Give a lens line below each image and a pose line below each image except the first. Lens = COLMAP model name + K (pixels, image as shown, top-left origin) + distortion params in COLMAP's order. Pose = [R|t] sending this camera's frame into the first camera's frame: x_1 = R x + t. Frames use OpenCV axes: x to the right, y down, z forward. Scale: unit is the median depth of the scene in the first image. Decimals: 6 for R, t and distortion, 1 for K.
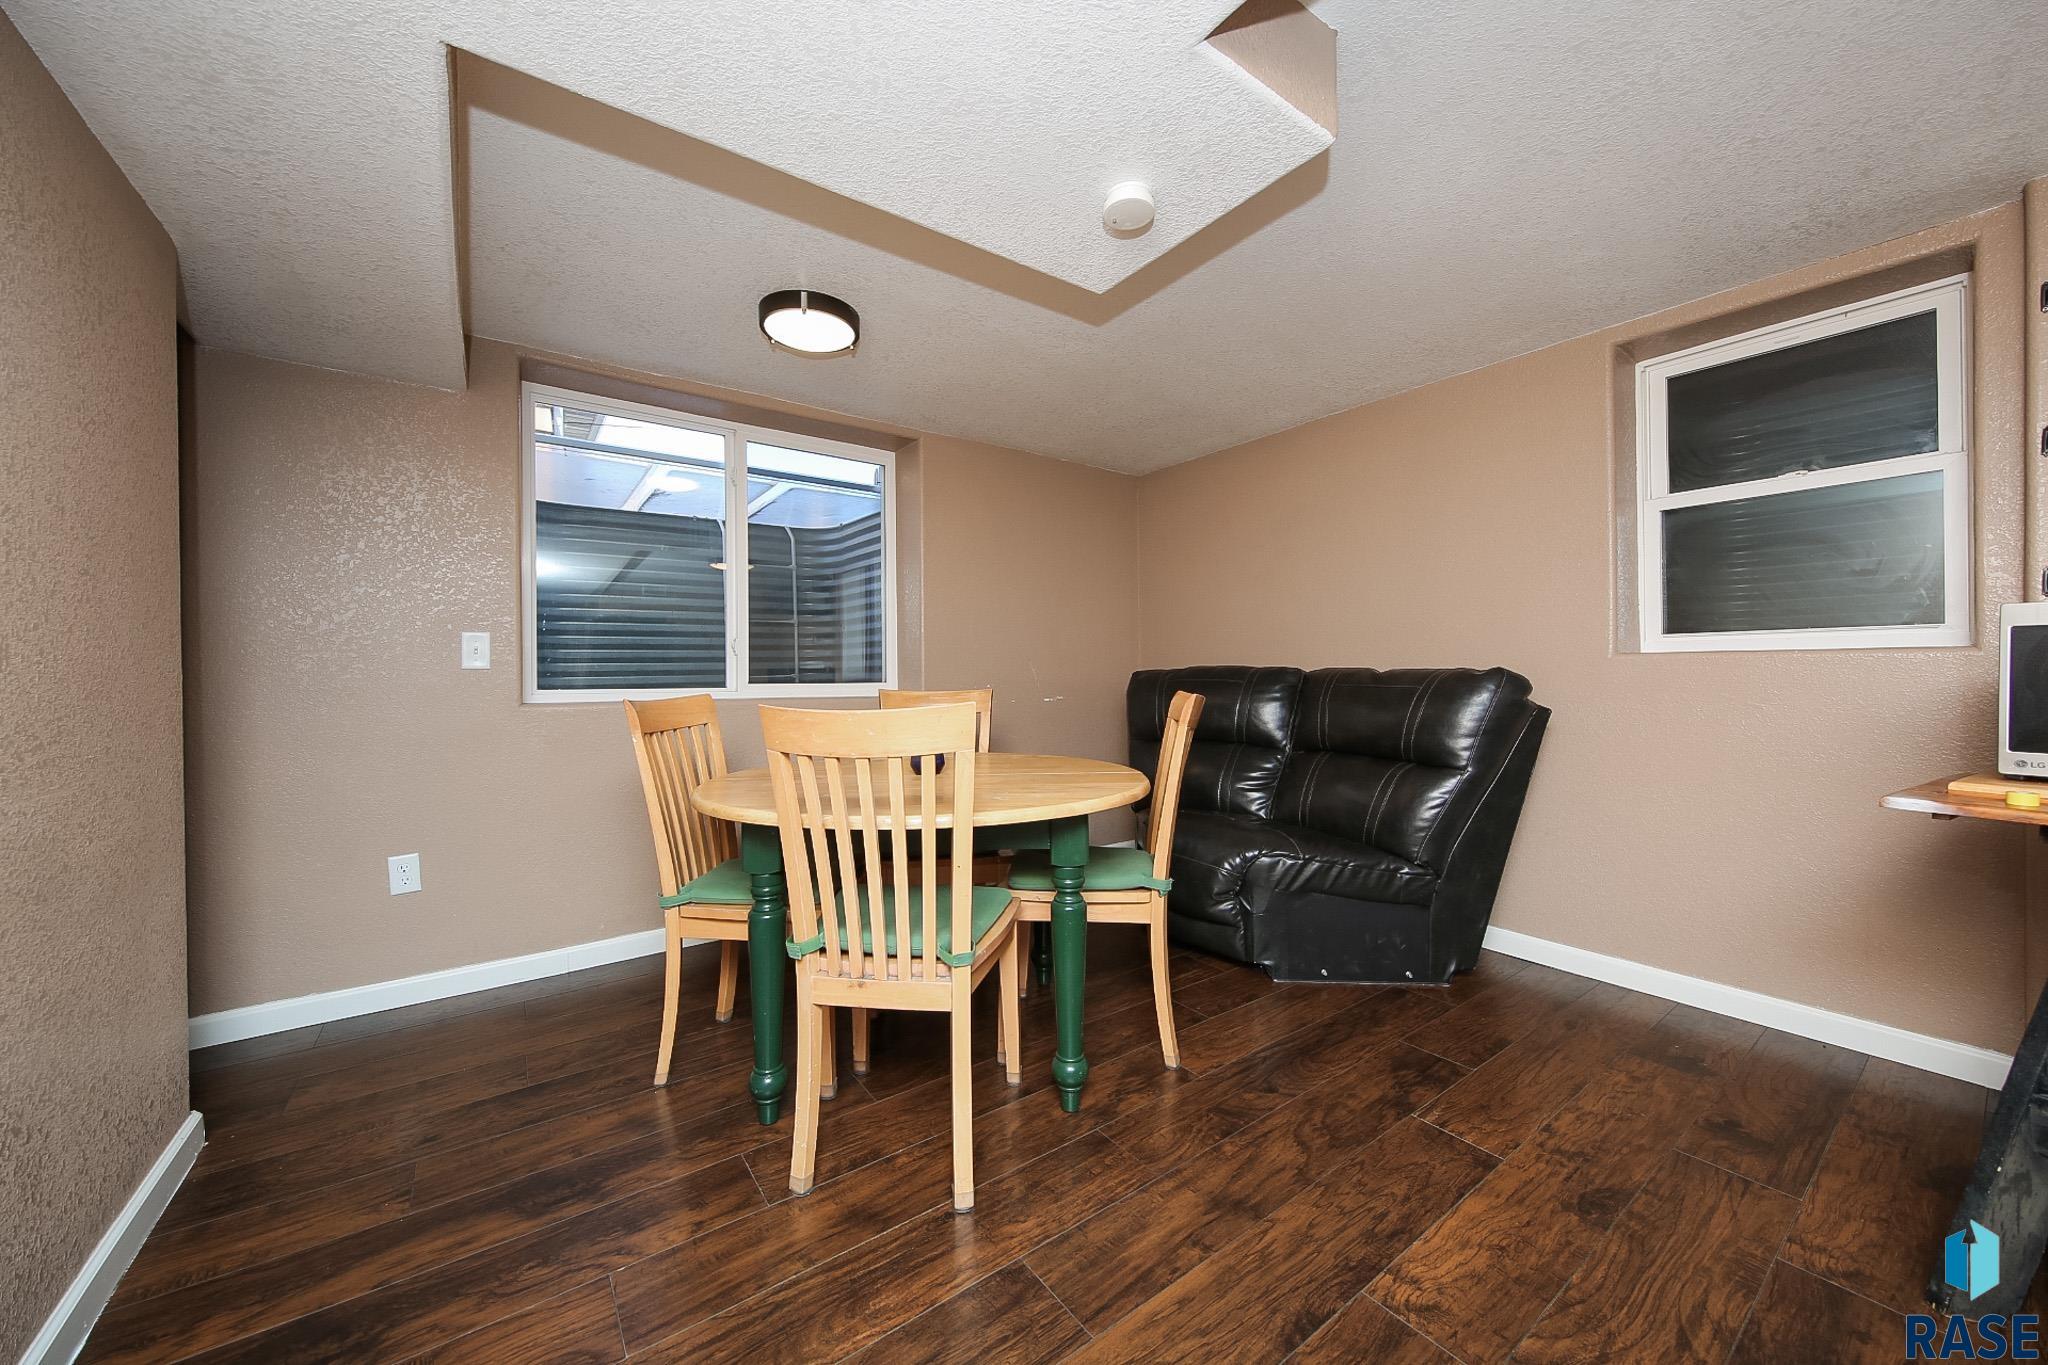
lens RADIAL K [[738.4, 0, 1024.0], [0, 738.4, 682.5], [0, 0, 1]] dist [0.005343, -0.004671]
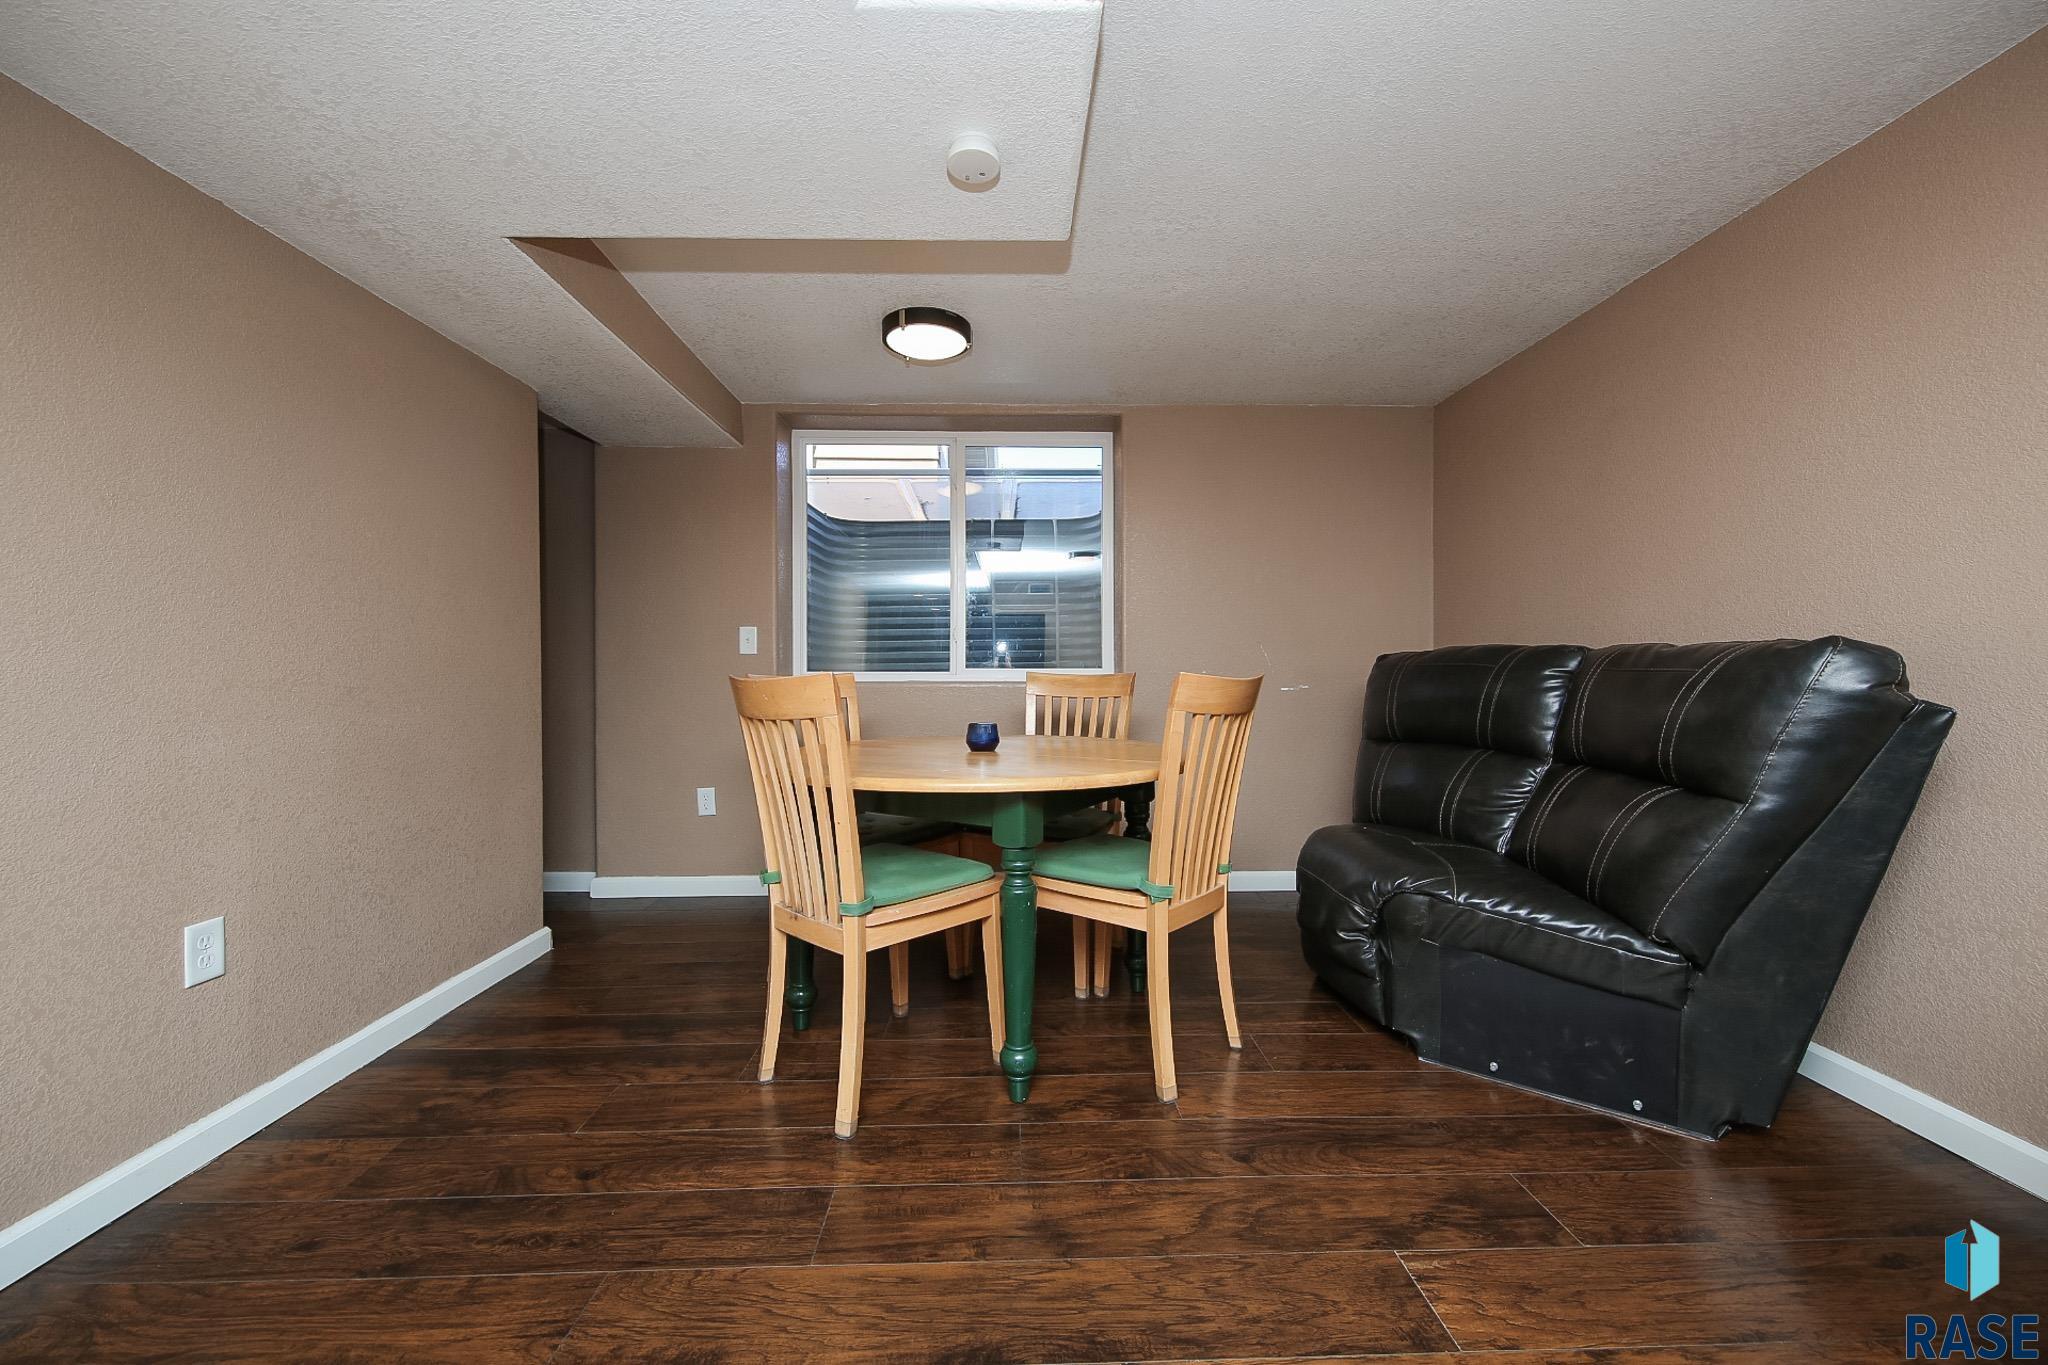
lens RADIAL K [[781.9, 0, 1024.0], [0, 781.9, 682.5], [0, 0, 1]] dist [0.015024, -0.011235]
pose [[0.826440, 0.011935, -0.562899, 0.637538], [-0.009181, 0.999928, 0.007723, 0.024112], [0.562951, -0.001215, 0.826490, 0.156339]]
